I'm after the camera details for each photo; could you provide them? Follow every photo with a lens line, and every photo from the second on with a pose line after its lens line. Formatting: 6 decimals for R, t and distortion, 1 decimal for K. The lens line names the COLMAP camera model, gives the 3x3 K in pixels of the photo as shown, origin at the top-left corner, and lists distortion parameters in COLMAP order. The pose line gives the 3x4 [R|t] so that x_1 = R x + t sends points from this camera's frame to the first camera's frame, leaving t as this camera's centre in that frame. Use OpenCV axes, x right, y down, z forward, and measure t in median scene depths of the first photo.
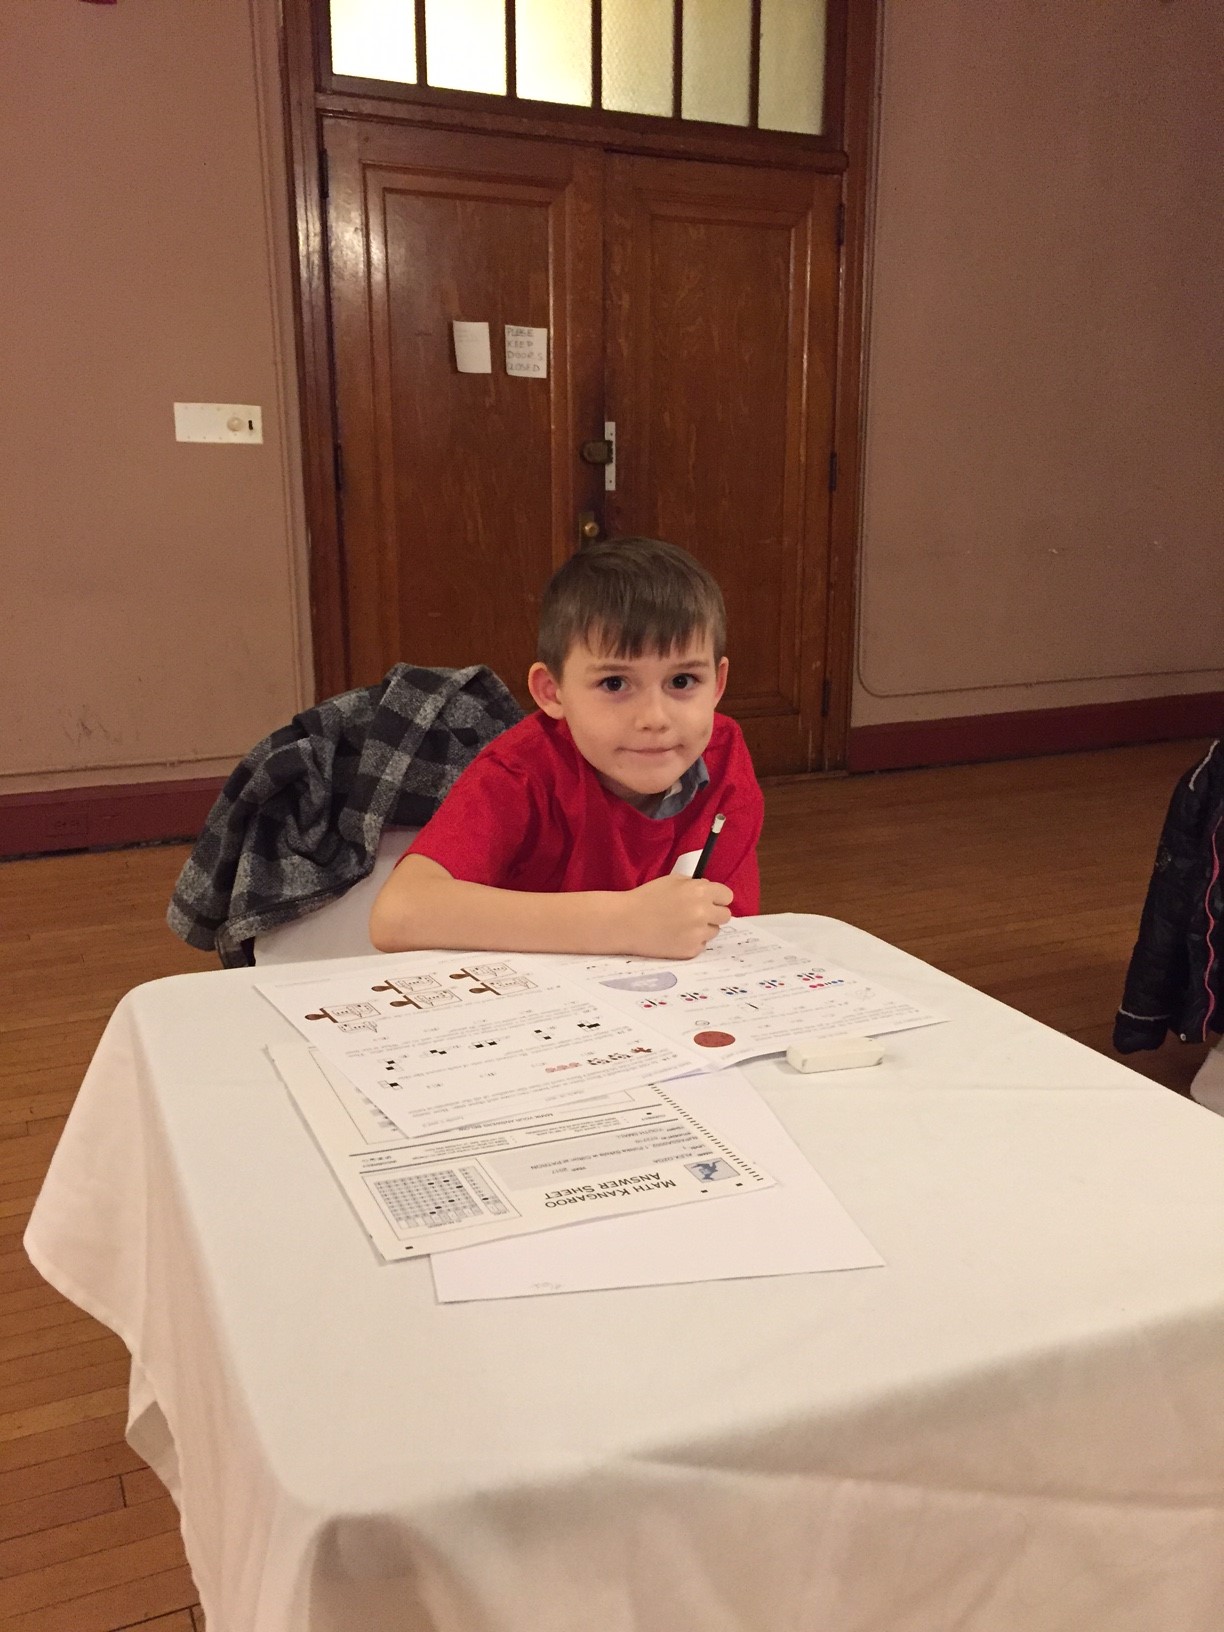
lens RADIAL K [[1403.3, 0, 607.7], [0, 1403.3, 820.8], [0, 0, 1]] dist [0.077443, -0.112397]
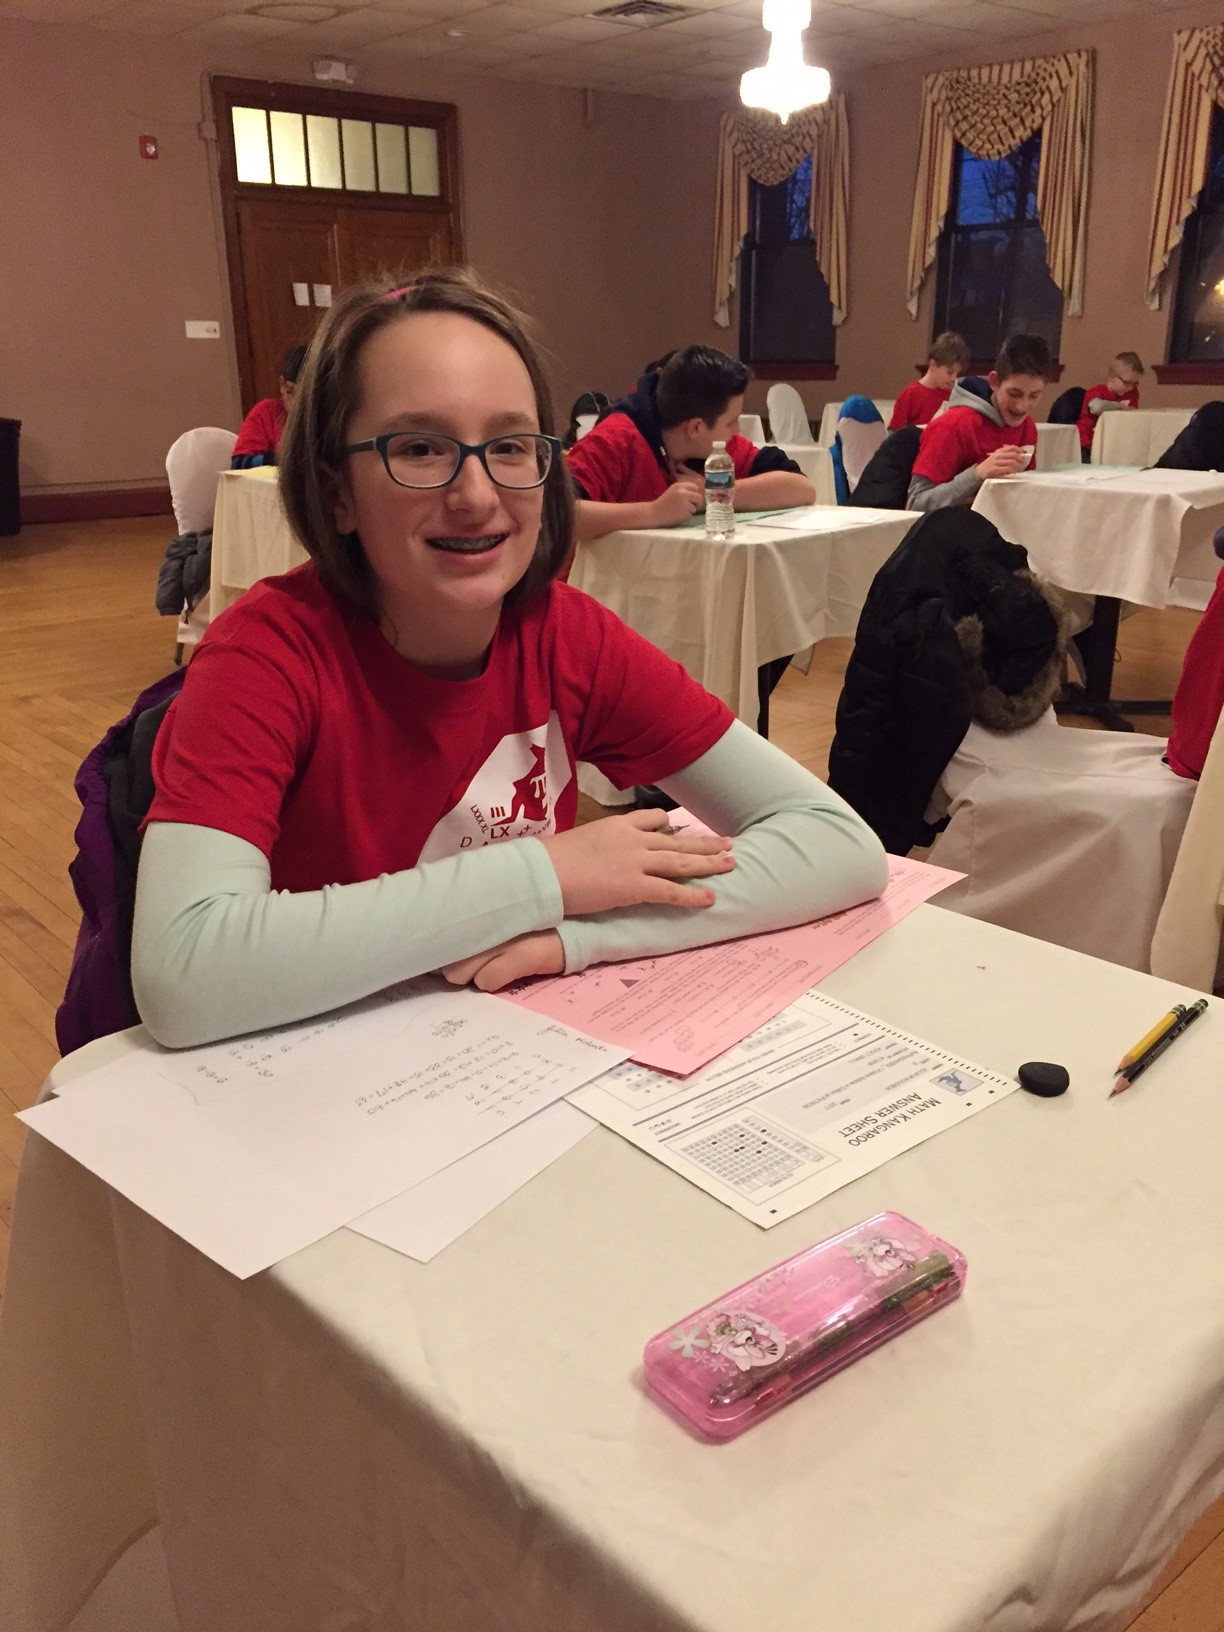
lens RADIAL K [[1403.3, 0, 612.4], [0, 1403.3, 821.6], [0, 0, 1]] dist [0.077443, -0.112397]
pose [[0.964934, -0.093599, 0.245237, -0.242958], [0.071571, 0.992682, 0.097265, 0.325455], [-0.252547, -0.076302, 0.964572, -1.396938]]
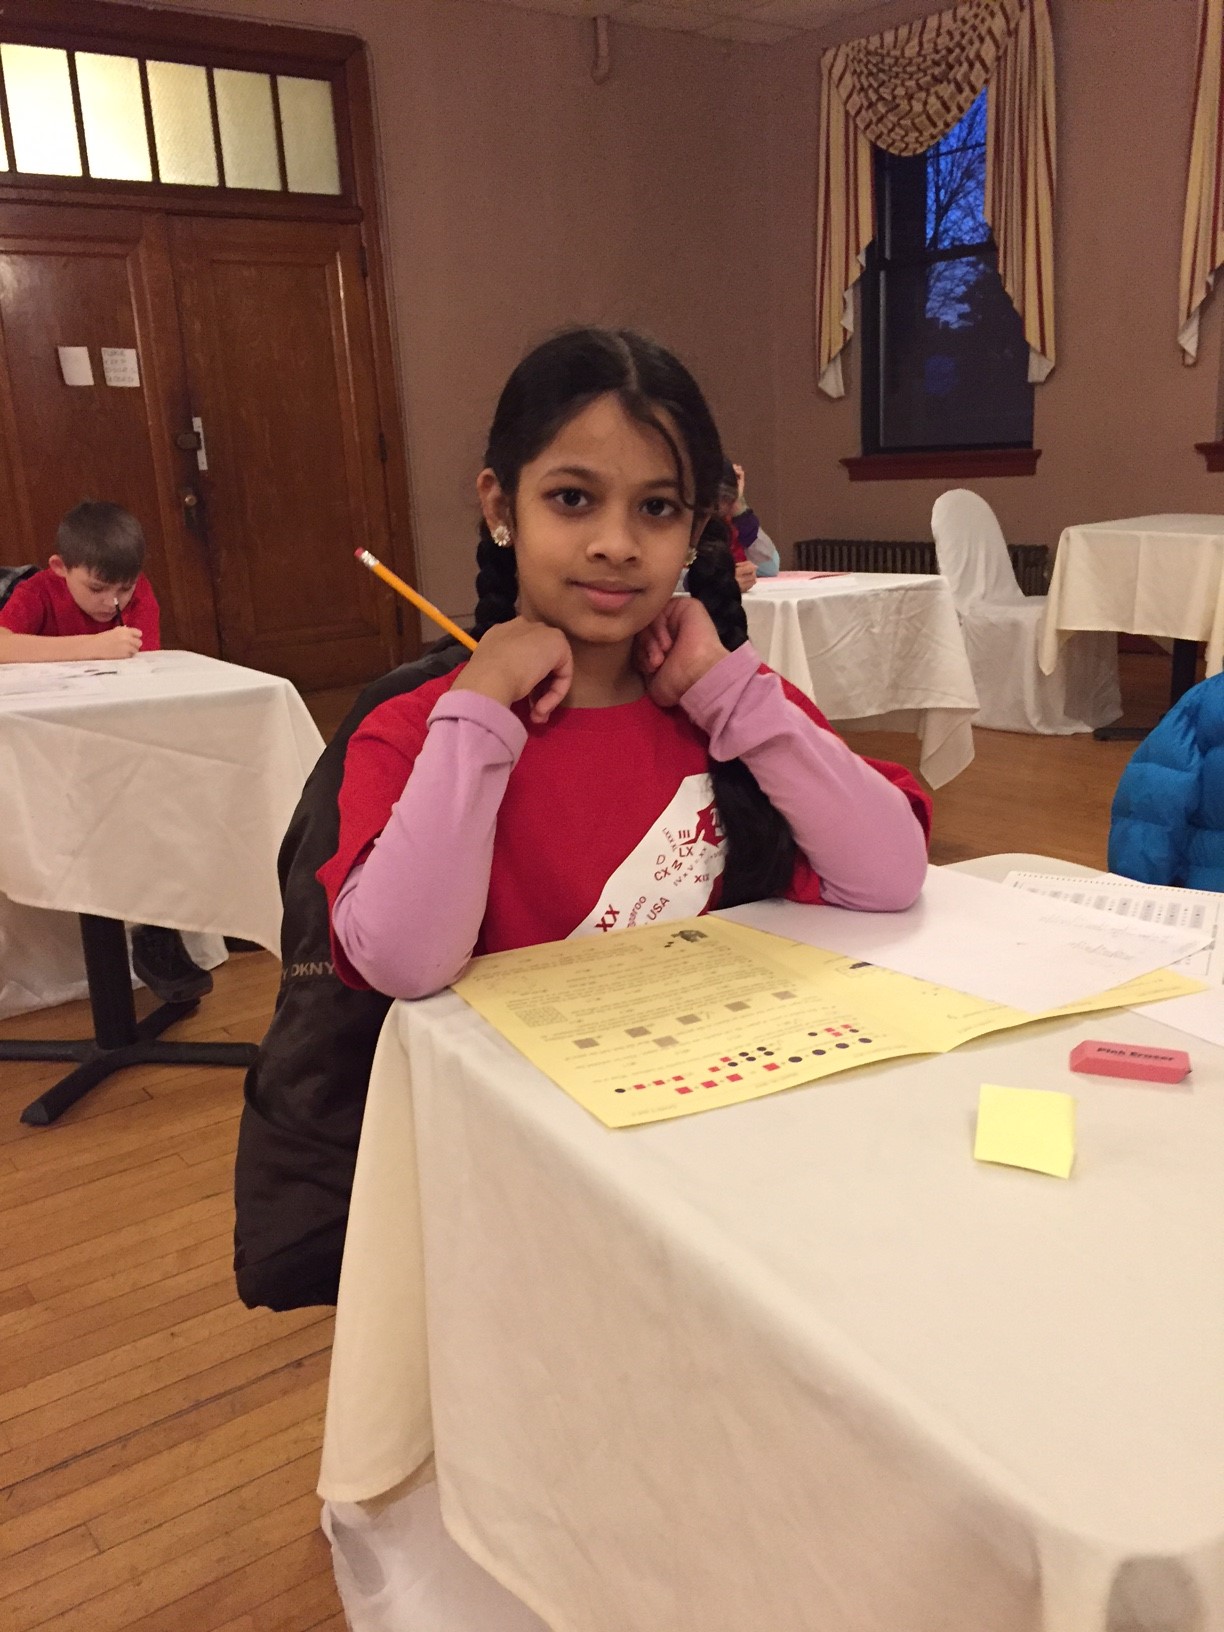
lens RADIAL K [[1403.3, 0, 613.1], [0, 1403.3, 818.8], [0, 0, 1]] dist [0.077443, -0.112397]
pose [[0.978666, -0.098639, 0.180231, 0.107104], [0.095707, 0.995098, 0.024915, 0.093010], [-0.181805, -0.007134, 0.983309, -0.370154]]
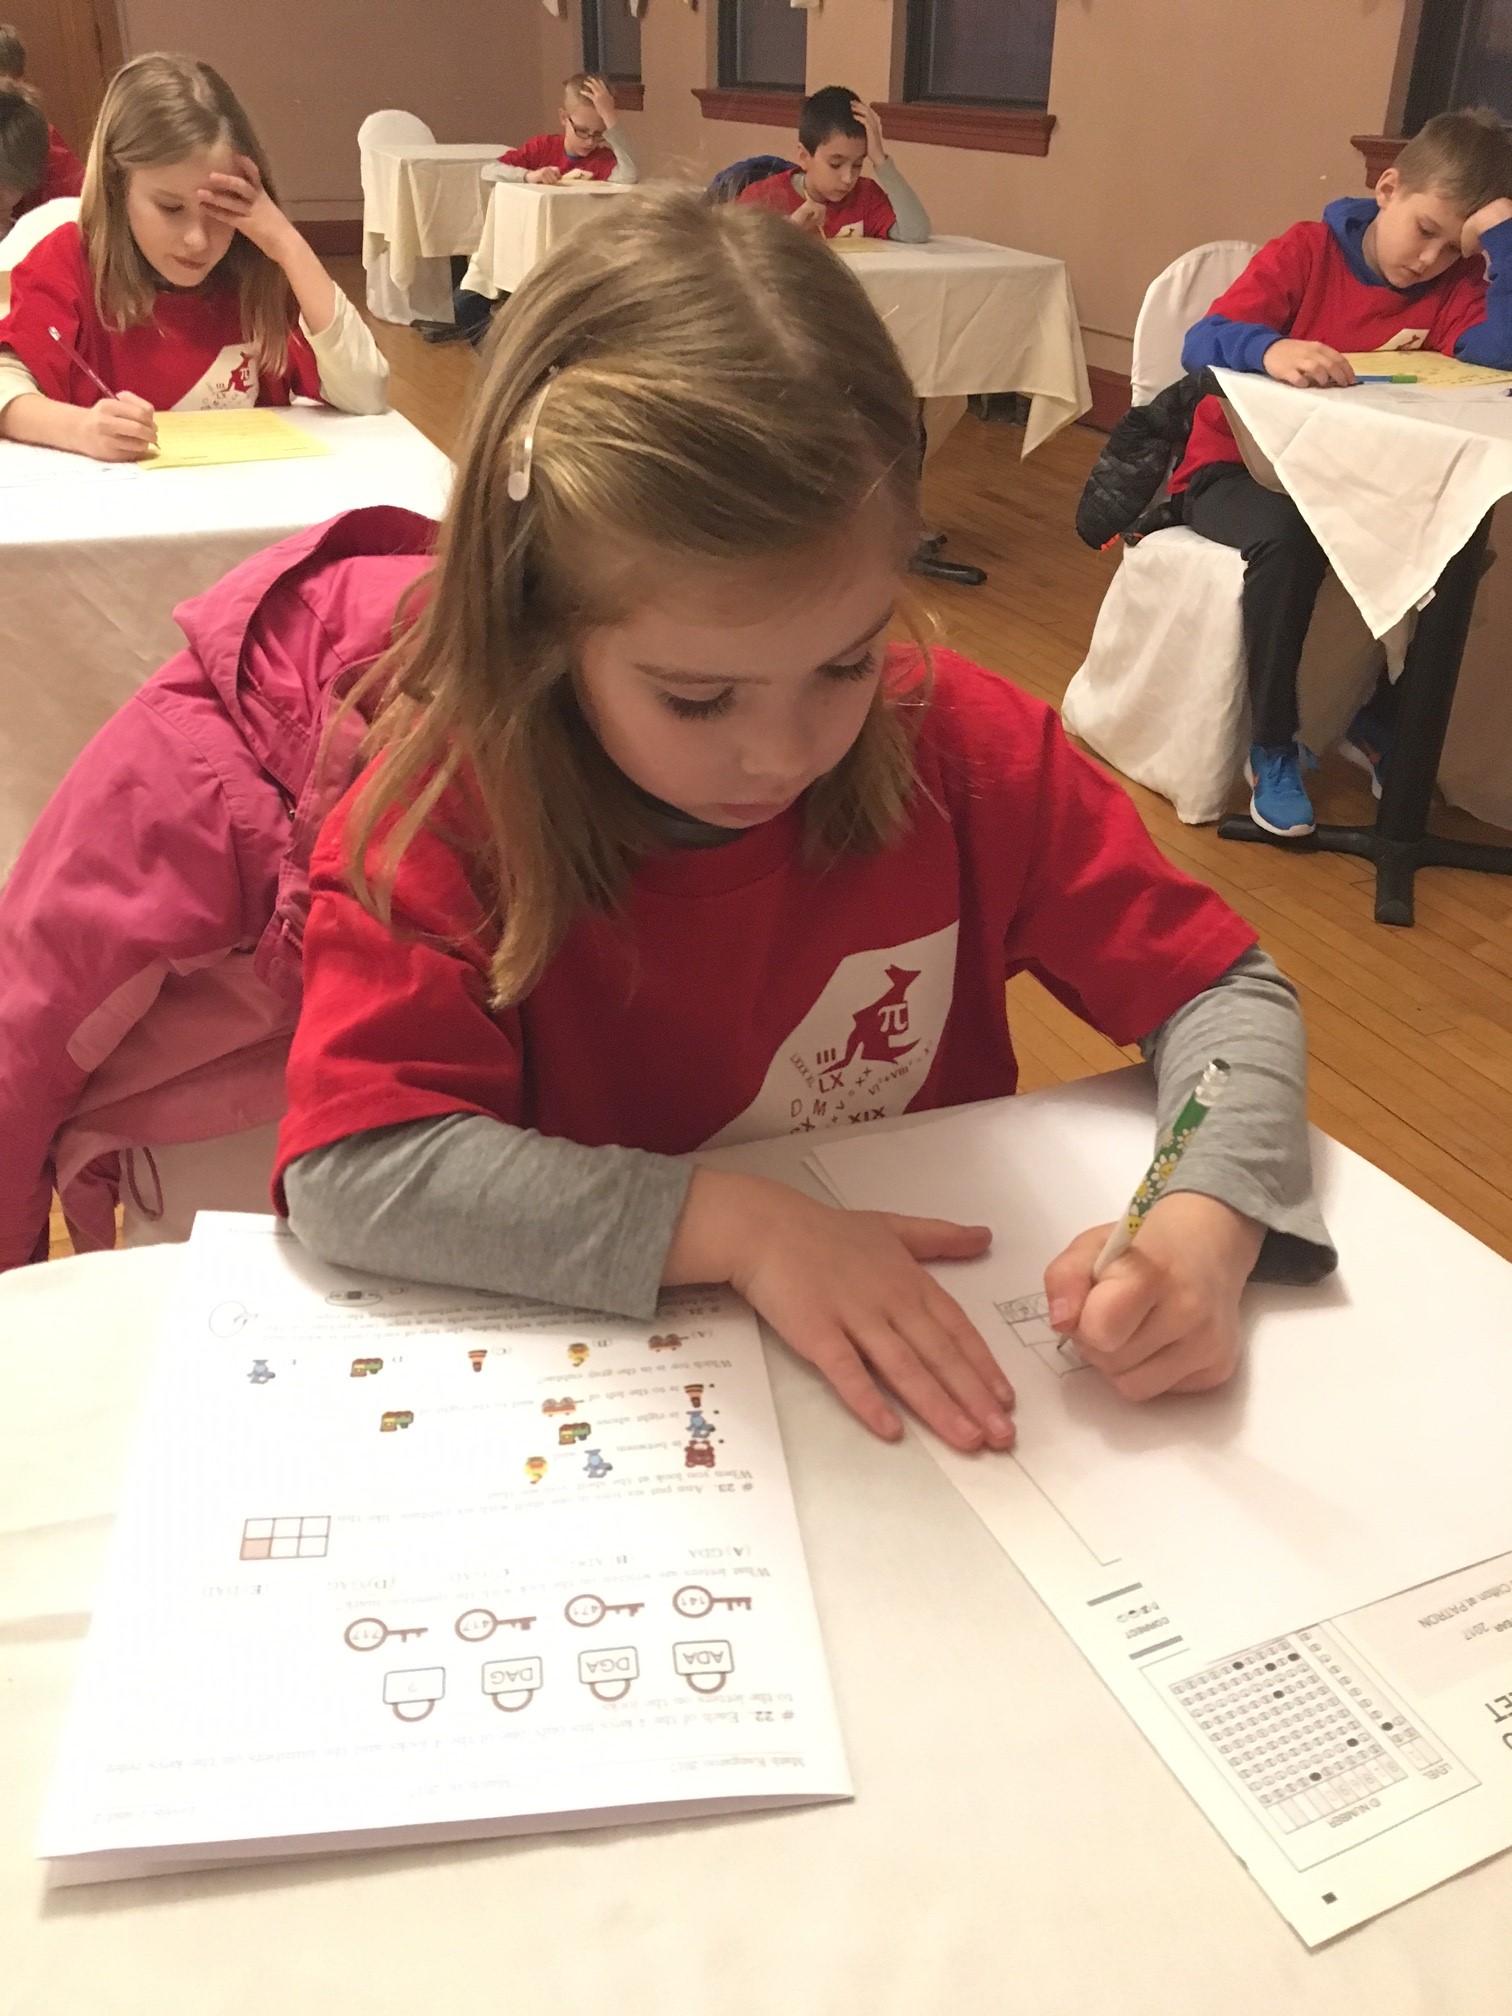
lens RADIAL K [[1724.3, 0, 758.6], [0, 1724.3, 1019.2], [0, 0, 1]] dist [0.051508, -0.050102]
pose [[0.999338, 0.029802, -0.020890, 1.031872], [-0.023100, 0.962948, 0.268695, 0.276666], [0.028123, -0.268035, 0.962999, -1.181633]]
